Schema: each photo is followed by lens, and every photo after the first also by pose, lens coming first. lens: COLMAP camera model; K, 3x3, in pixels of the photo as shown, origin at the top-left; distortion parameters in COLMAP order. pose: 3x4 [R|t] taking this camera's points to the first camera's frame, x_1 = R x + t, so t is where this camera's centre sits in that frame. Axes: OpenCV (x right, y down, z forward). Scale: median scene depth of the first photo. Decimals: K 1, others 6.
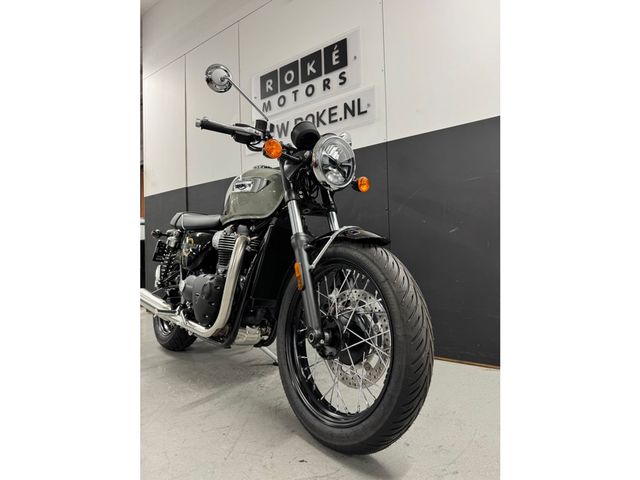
lens RADIAL K [[337.5, 0, 321.4], [0, 337.5, 237.9], [0, 0, 1]] dist [-0.008118, -0.000789]
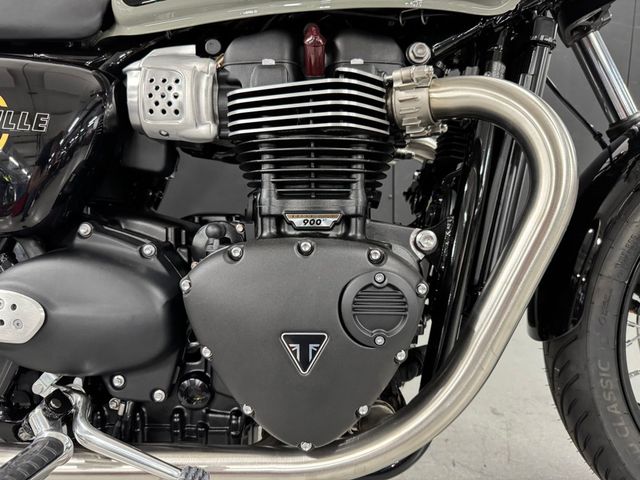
lens RADIAL K [[468.0, 0, 326.1], [0, 468.0, 259.7], [0, 0, 1]] dist [0.000896, 0.000028]
pose [[0.677159, -0.178349, 0.713896, -0.379360], [-0.006085, 0.968792, 0.247799, 0.027893], [-0.735812, -0.172143, 0.654941, 0.531960]]
